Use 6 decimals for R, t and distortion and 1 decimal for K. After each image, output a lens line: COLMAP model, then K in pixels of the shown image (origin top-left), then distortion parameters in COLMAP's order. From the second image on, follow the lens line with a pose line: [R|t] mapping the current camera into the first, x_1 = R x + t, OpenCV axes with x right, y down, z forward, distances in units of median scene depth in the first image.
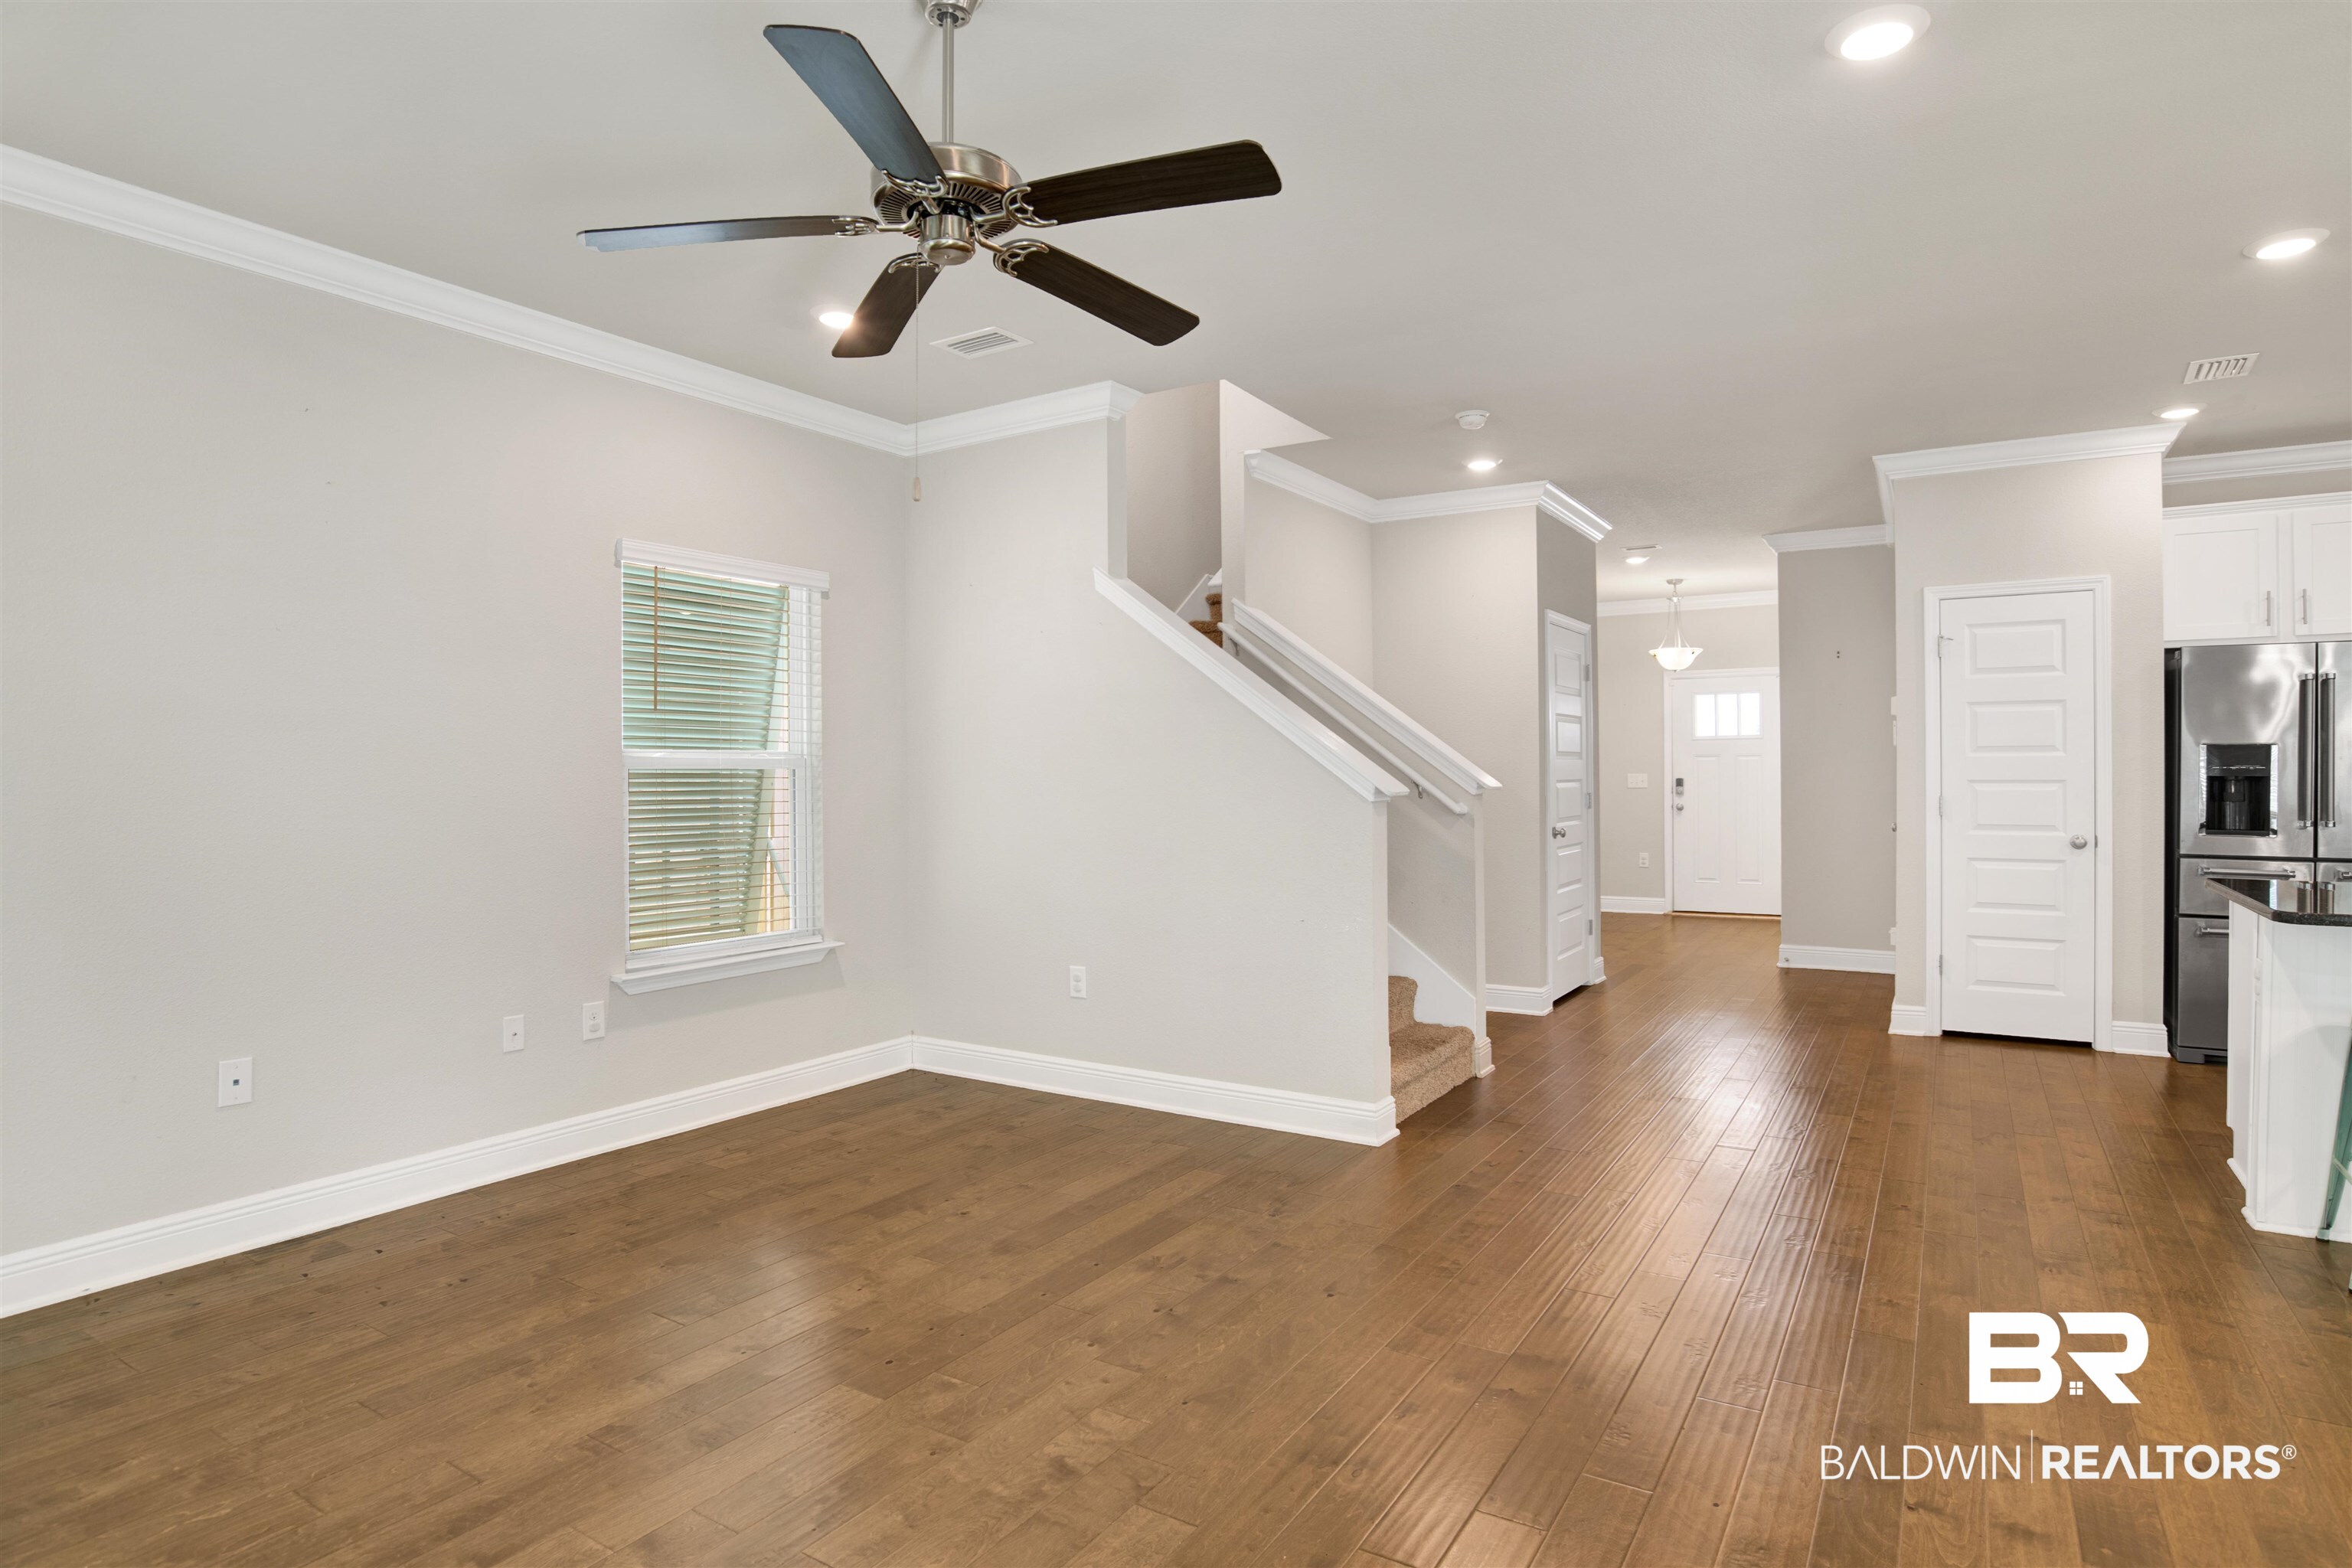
lens RADIAL K [[1254.5, 0, 1169.4], [0, 1254.5, 779.6], [0, 0, 1]] dist [-0.034539, -0.000528]
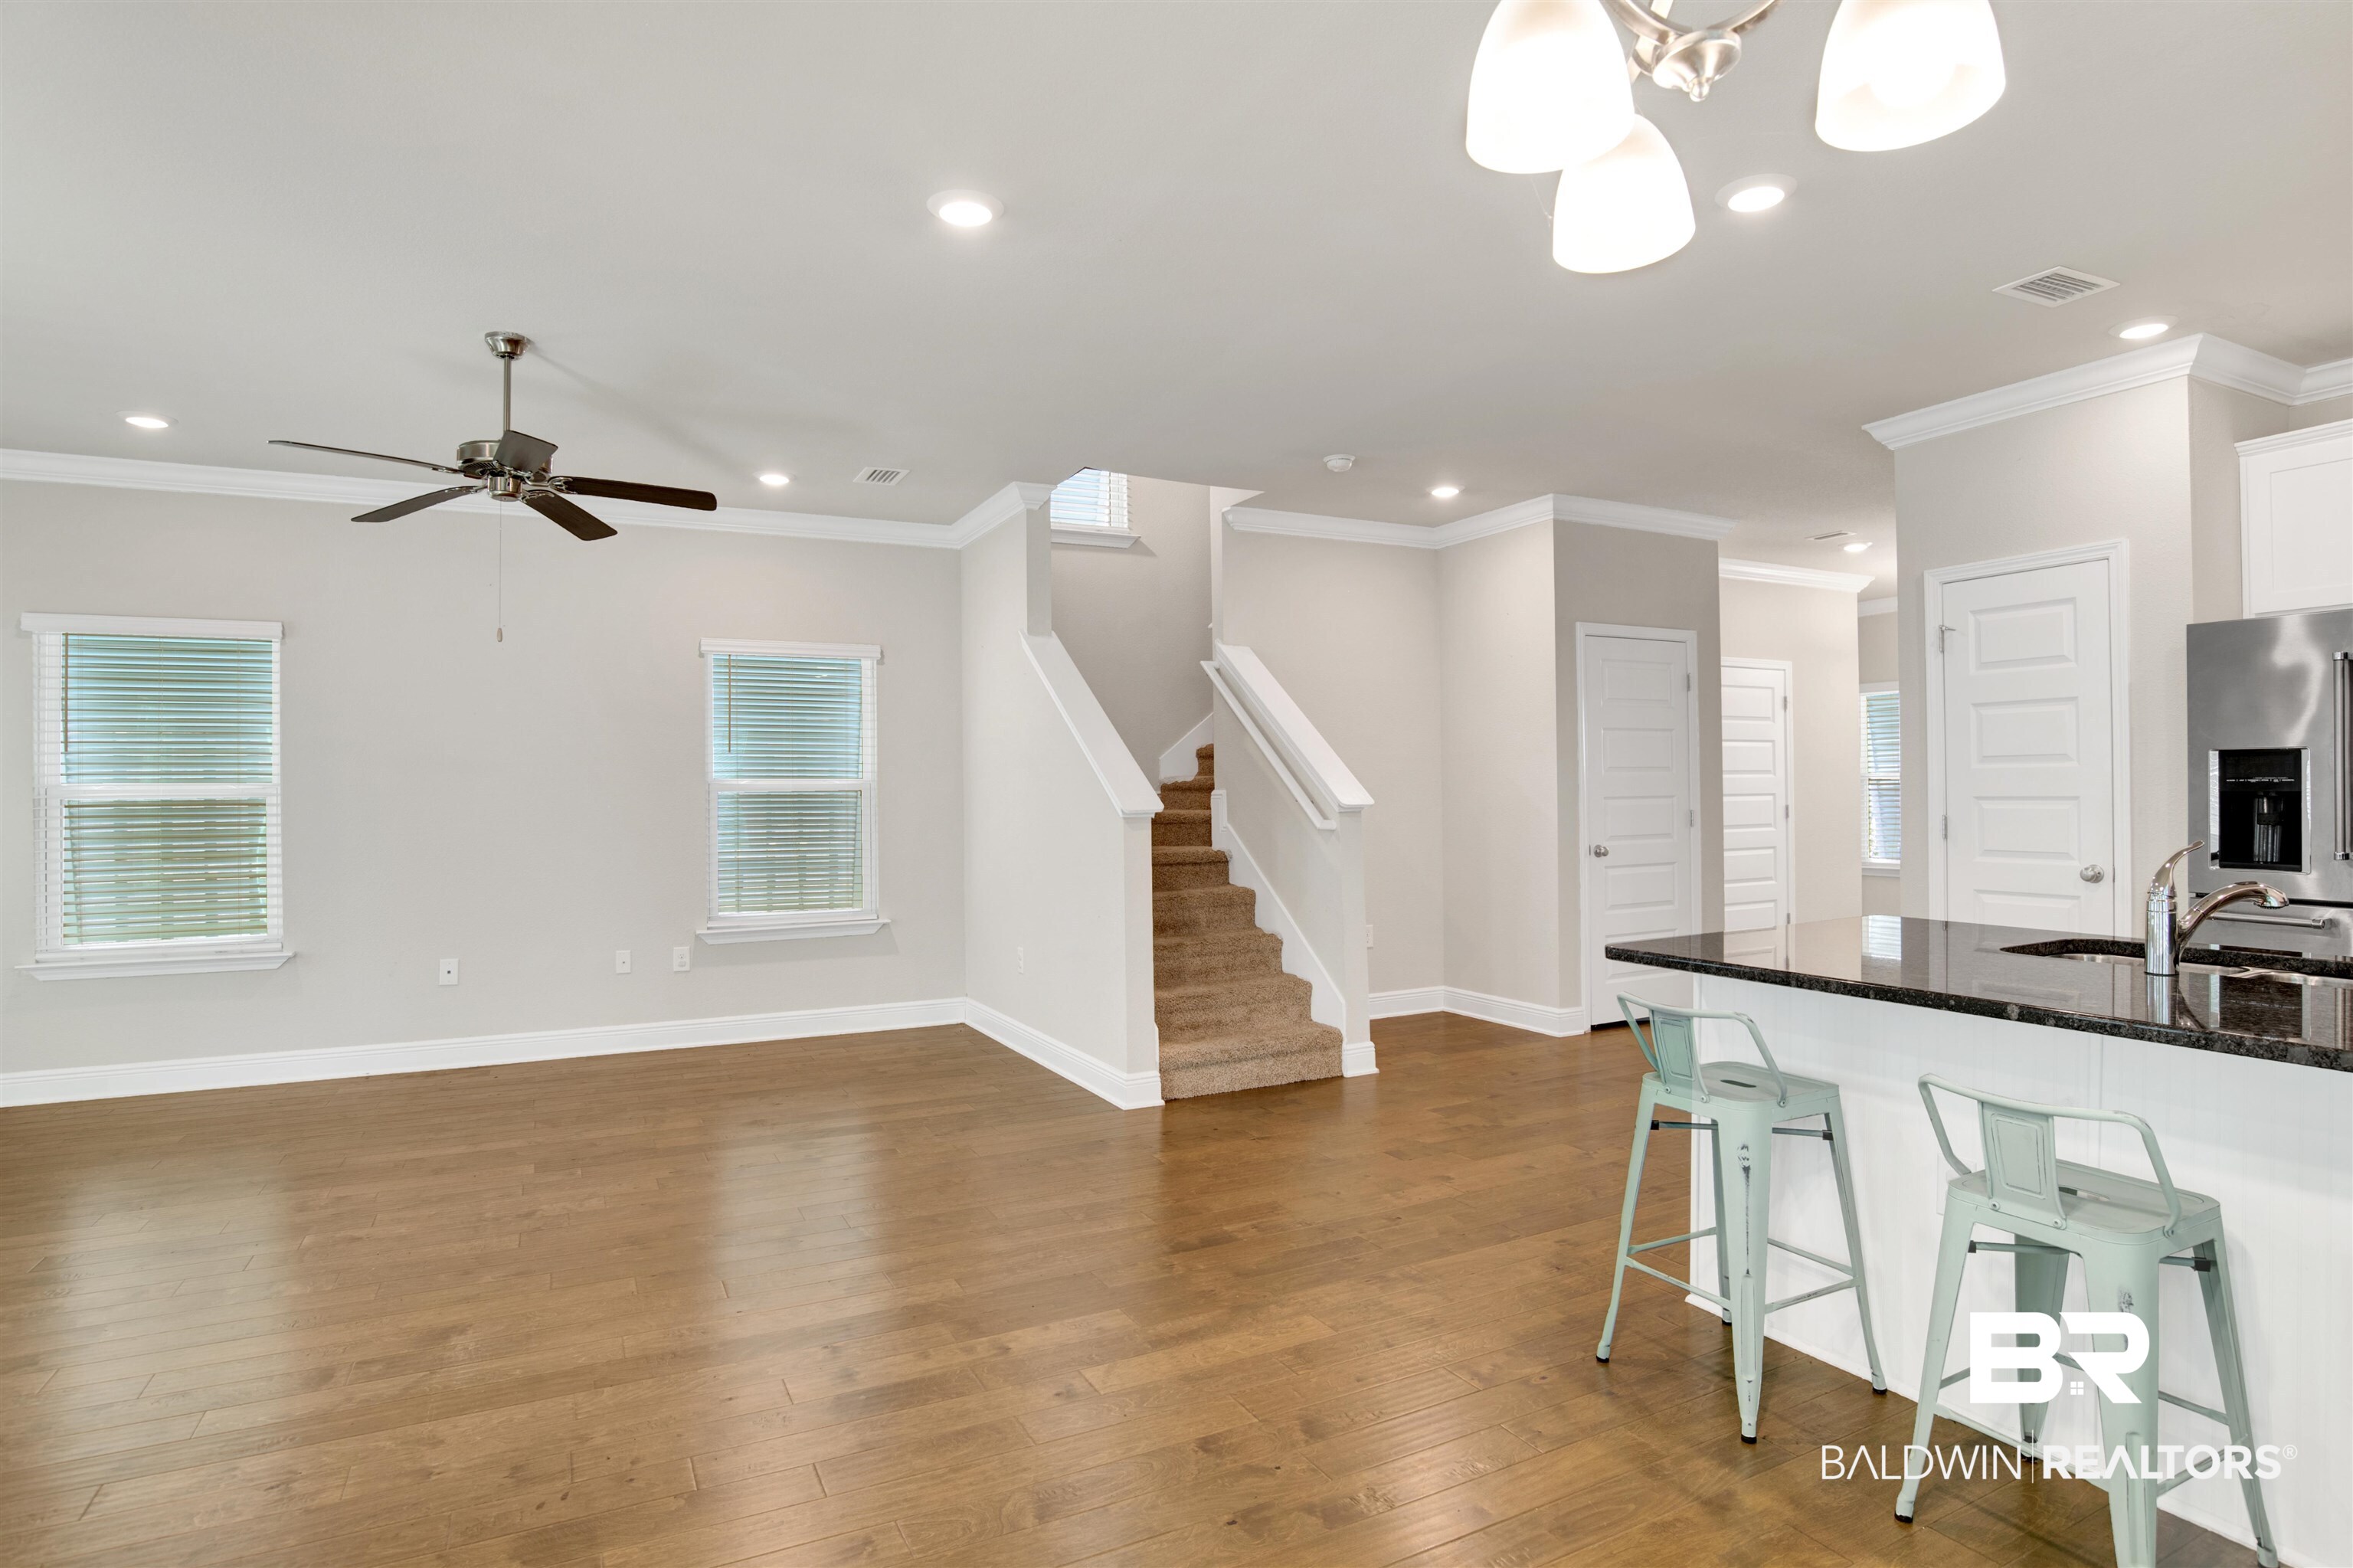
lens RADIAL K [[1255.1, 0, 1174.7], [0, 1255.1, 784.3], [0, 0, 1]] dist [-0.034539, -0.000528]
pose [[0.856910, -0.007165, -0.515416, 0.694616], [0.003465, 0.999961, -0.008139, -0.003429], [0.515454, 0.005188, 0.856901, 0.007058]]
